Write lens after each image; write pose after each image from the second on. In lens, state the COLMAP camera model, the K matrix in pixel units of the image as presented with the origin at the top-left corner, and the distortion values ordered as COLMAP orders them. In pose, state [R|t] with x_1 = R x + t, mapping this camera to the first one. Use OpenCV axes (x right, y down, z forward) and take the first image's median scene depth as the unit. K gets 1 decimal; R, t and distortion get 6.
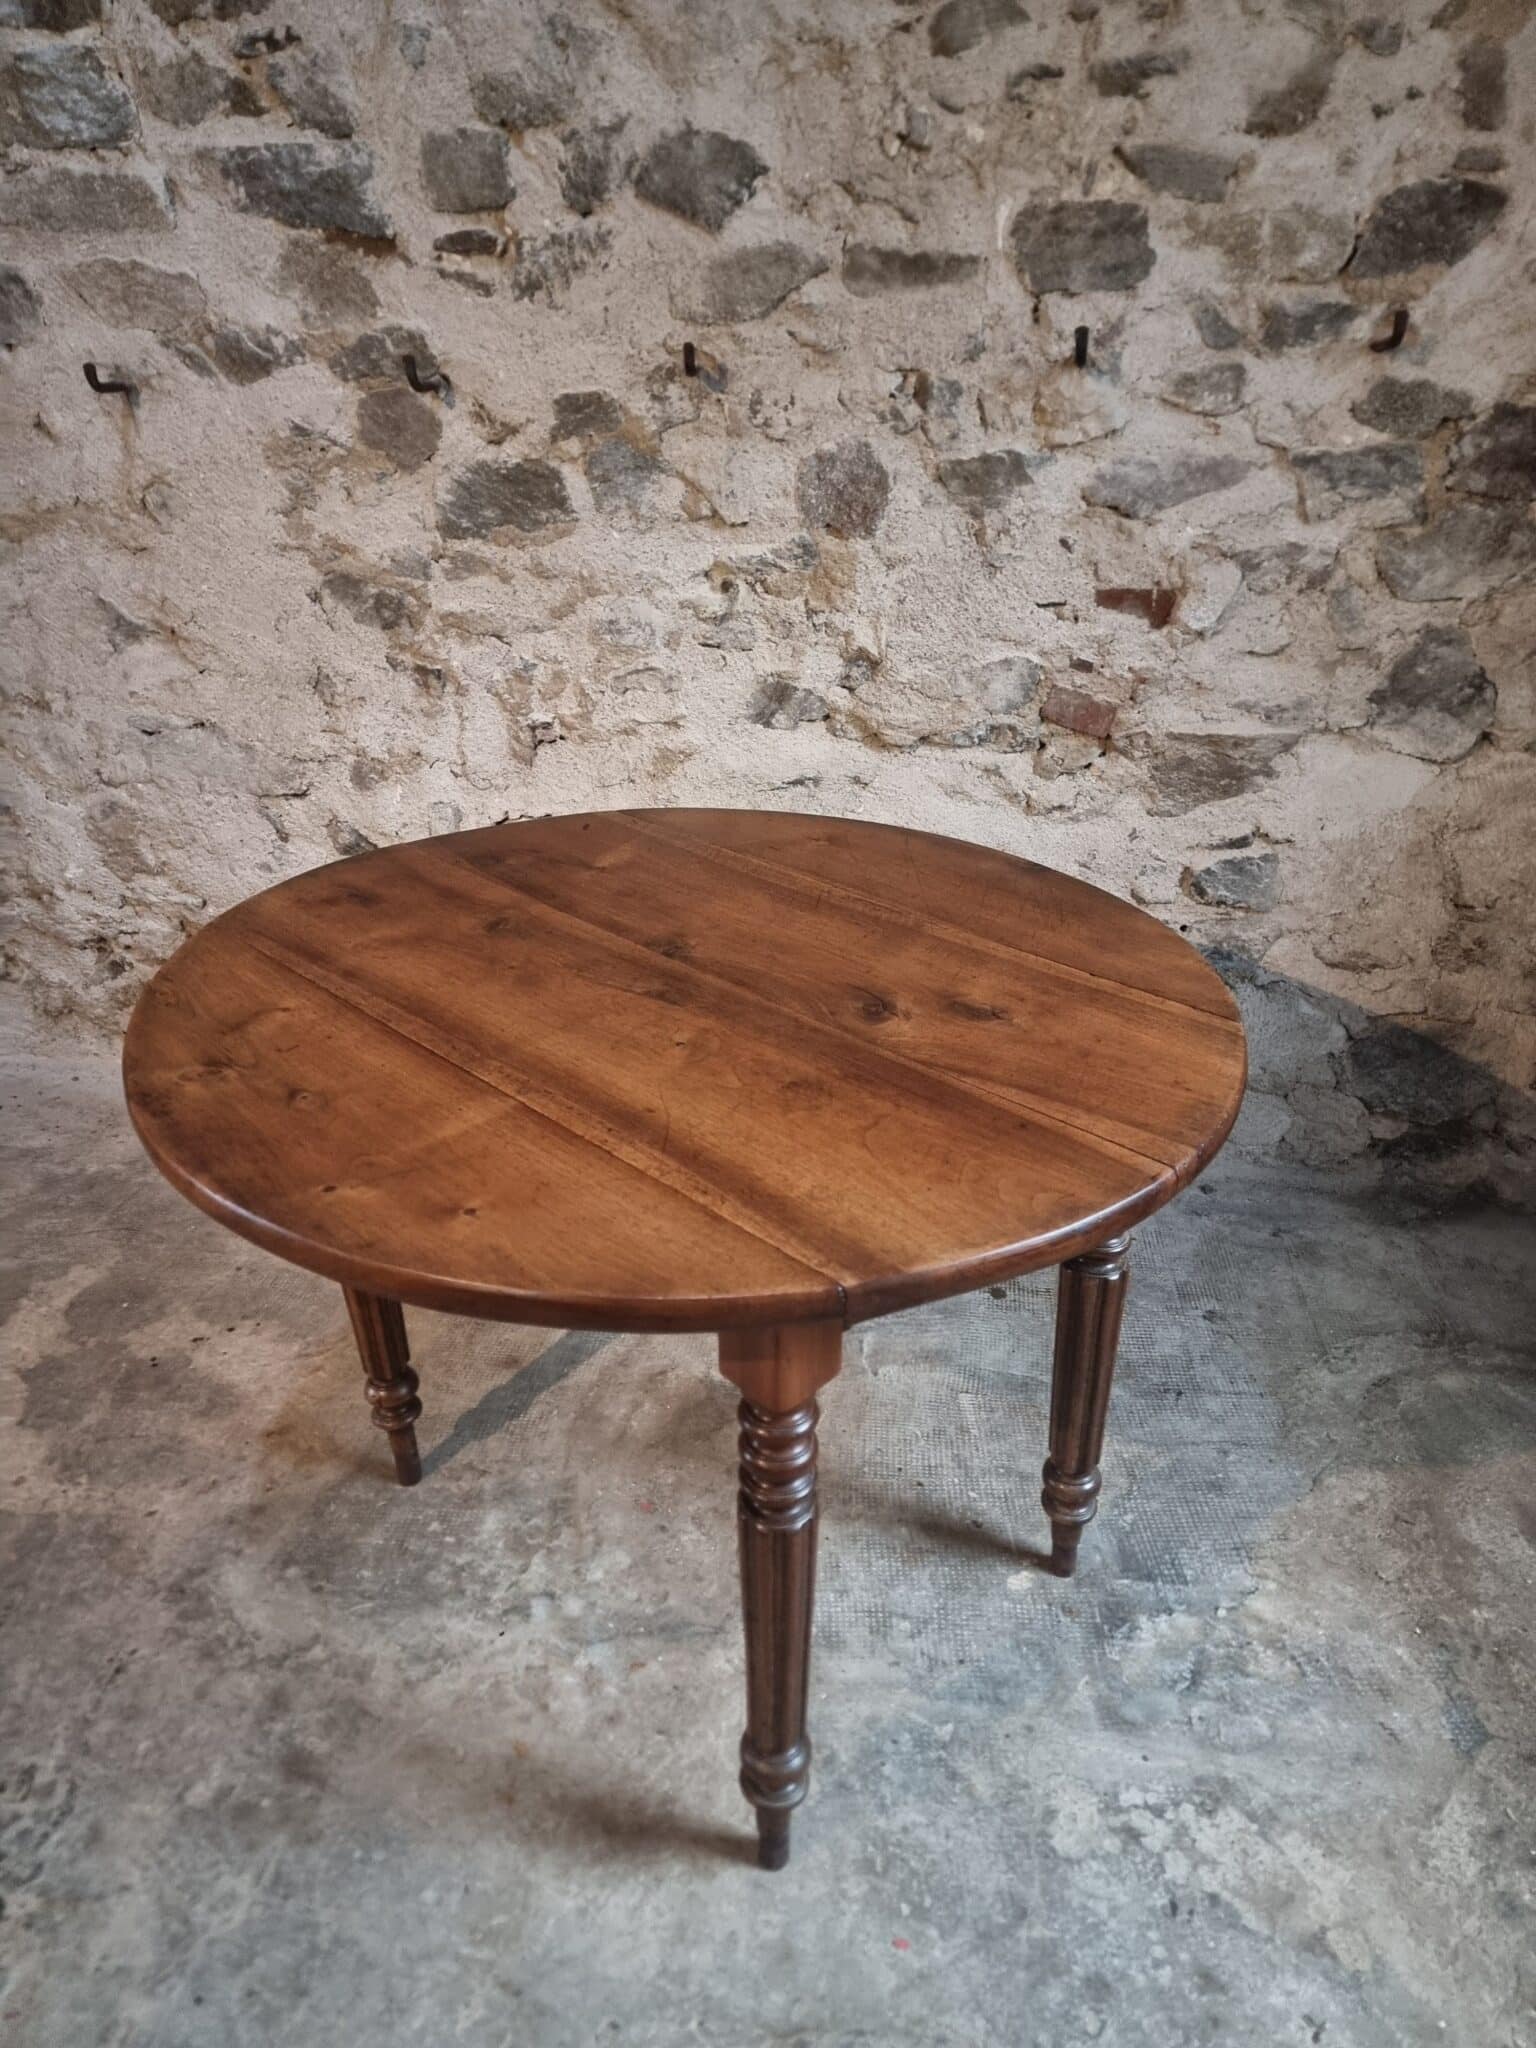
lens RADIAL K [[1413.4, 0, 770.5], [0, 1413.4, 1022.5], [0, 0, 1]] dist [0.071078, -0.069741]
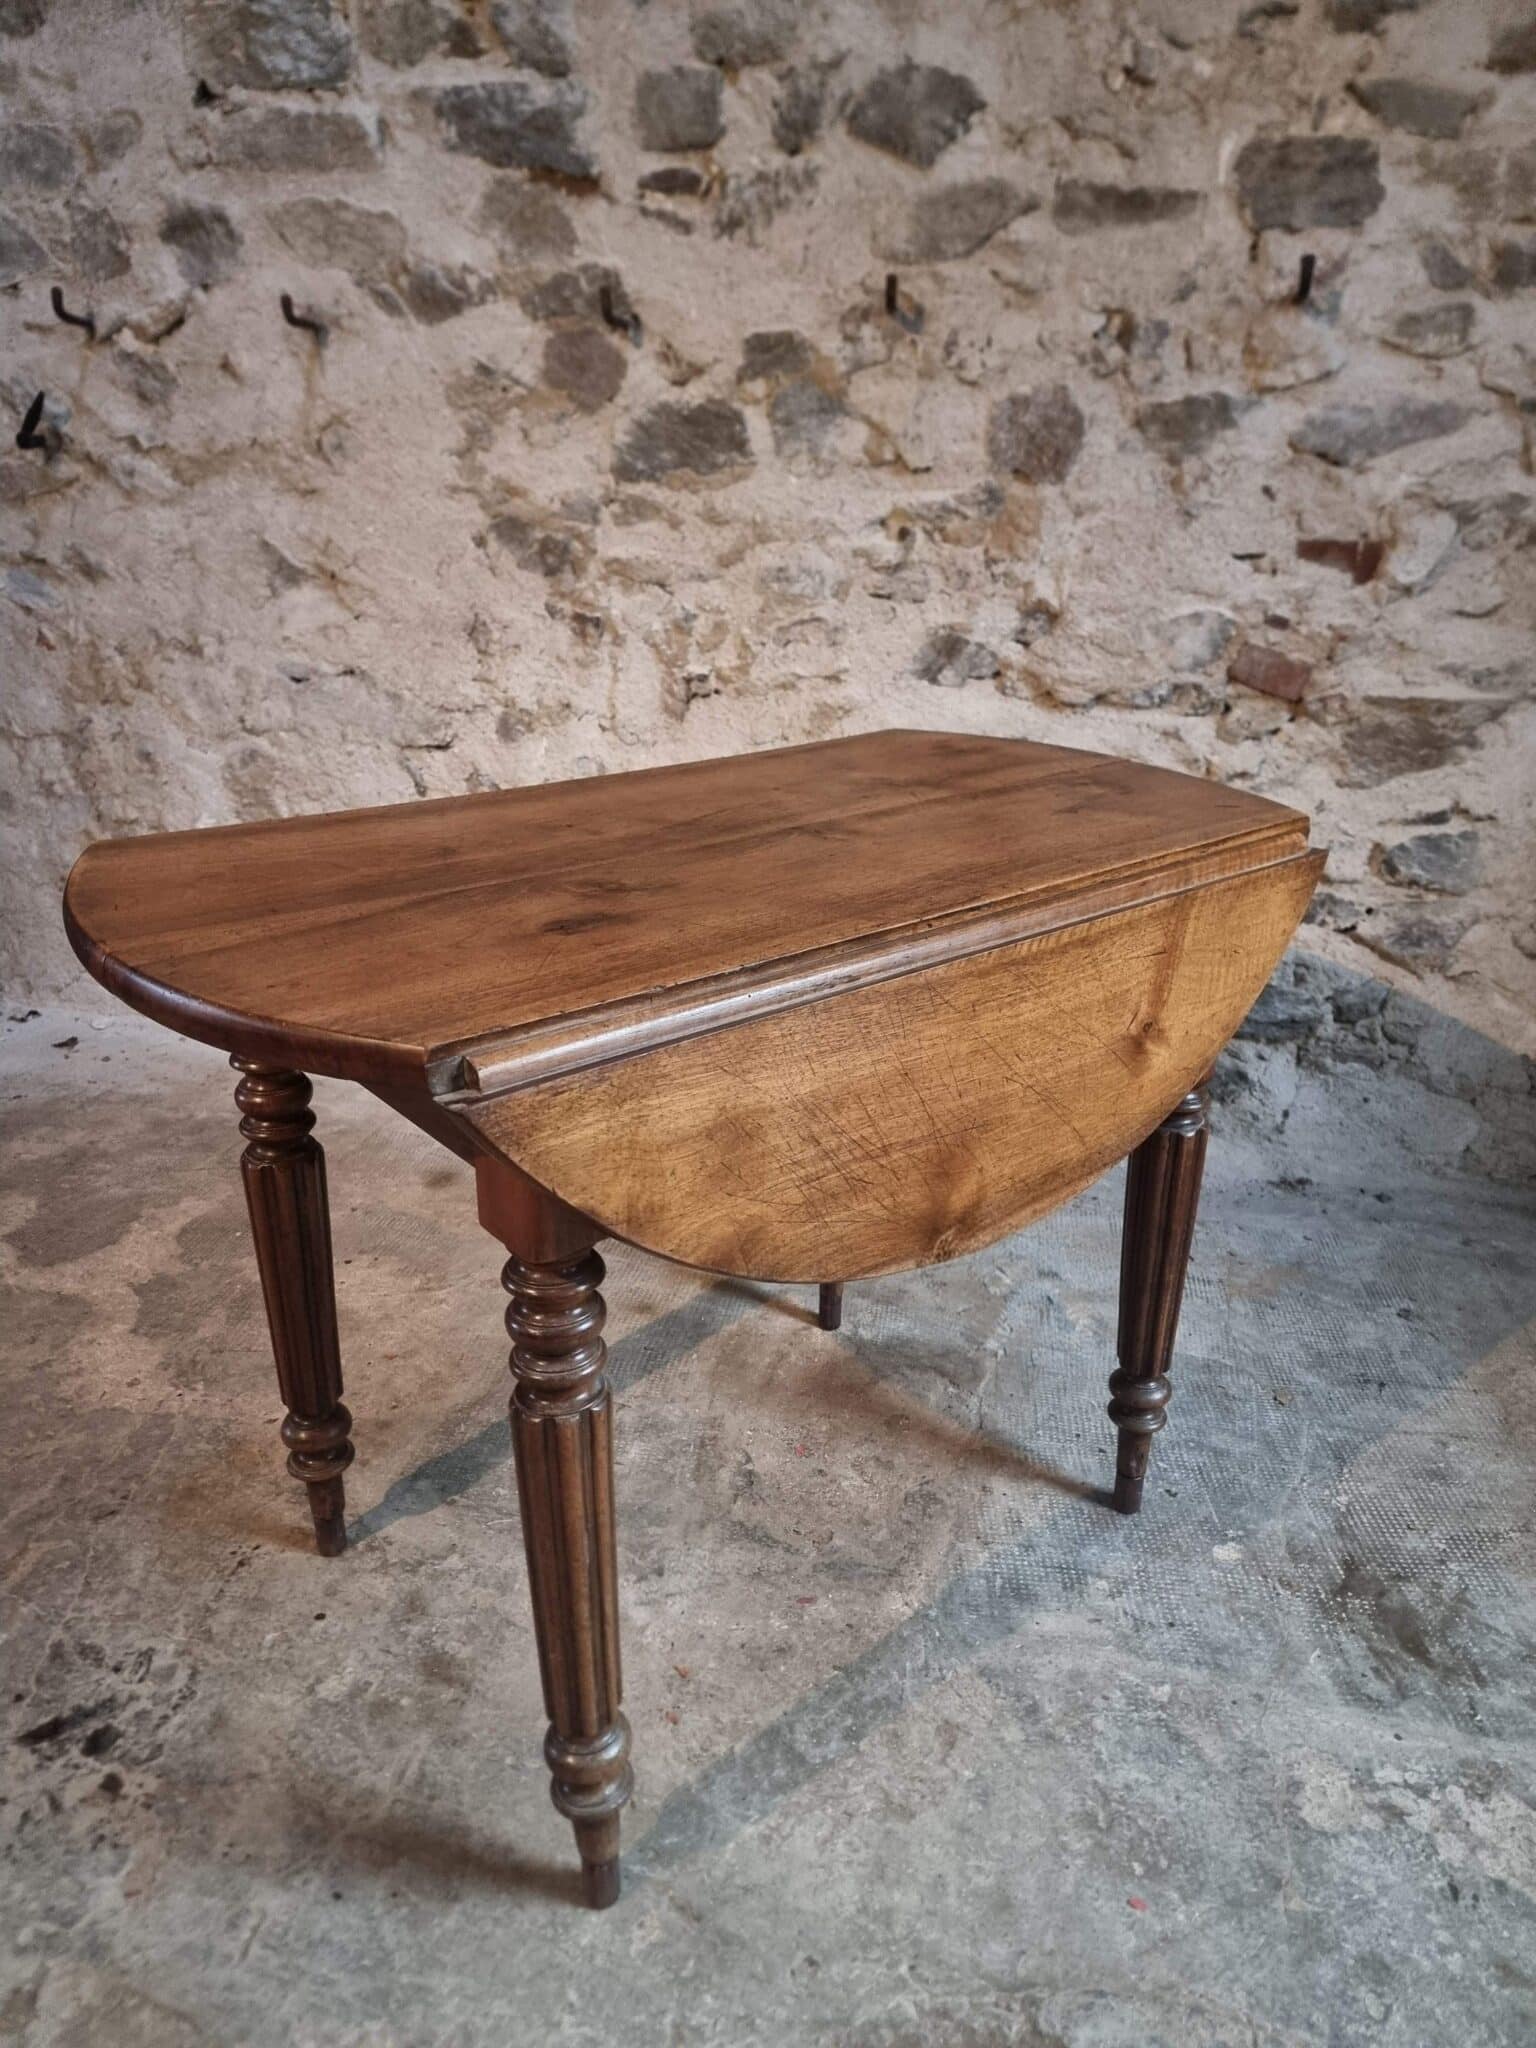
lens RADIAL K [[1422.7, 0, 738.0], [0, 1422.7, 1028.9], [0, 0, 1]] dist [0.059078, -0.060887]
pose [[0.997498, 0.055373, -0.043959, -0.083237], [-0.059073, 0.994378, -0.087883, 0.125169], [0.038846, 0.090259, 0.995160, 0.049759]]
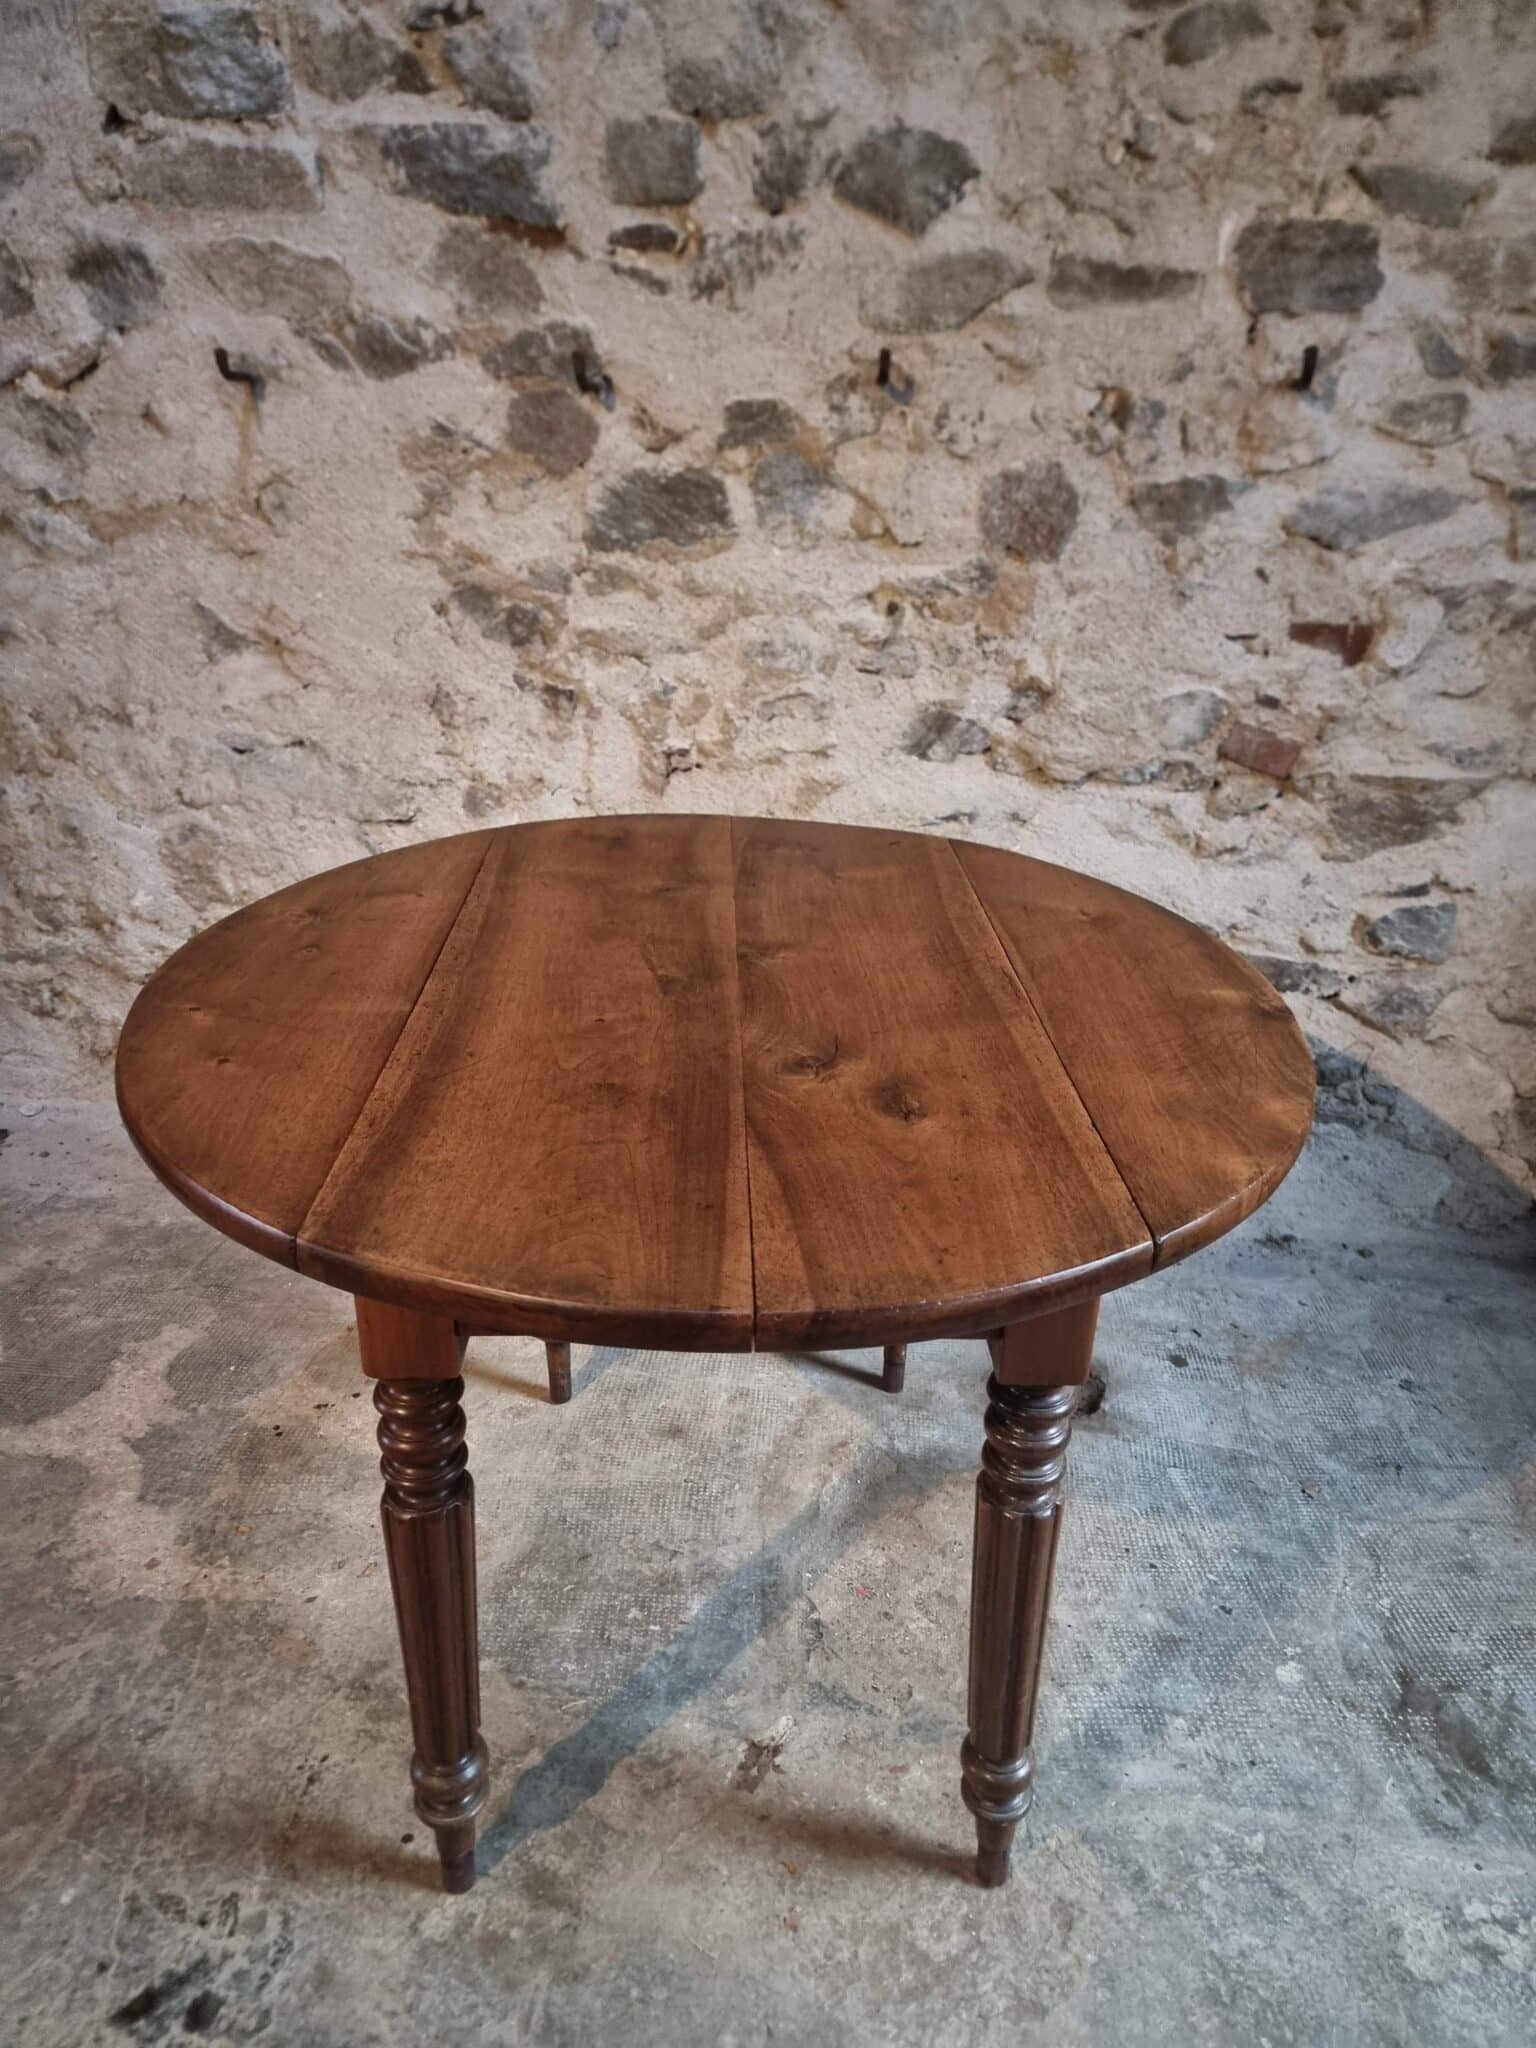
lens RADIAL K [[1421.9, 0, 762.5], [0, 1421.9, 1046.9], [0, 0, 1]] dist [0.062873, -0.064188]
pose [[0.997923, 0.017327, 0.062043, -0.174013], [-0.015076, 0.999218, -0.036558, 0.021808], [-0.062628, 0.035546, 0.997404, 0.064284]]
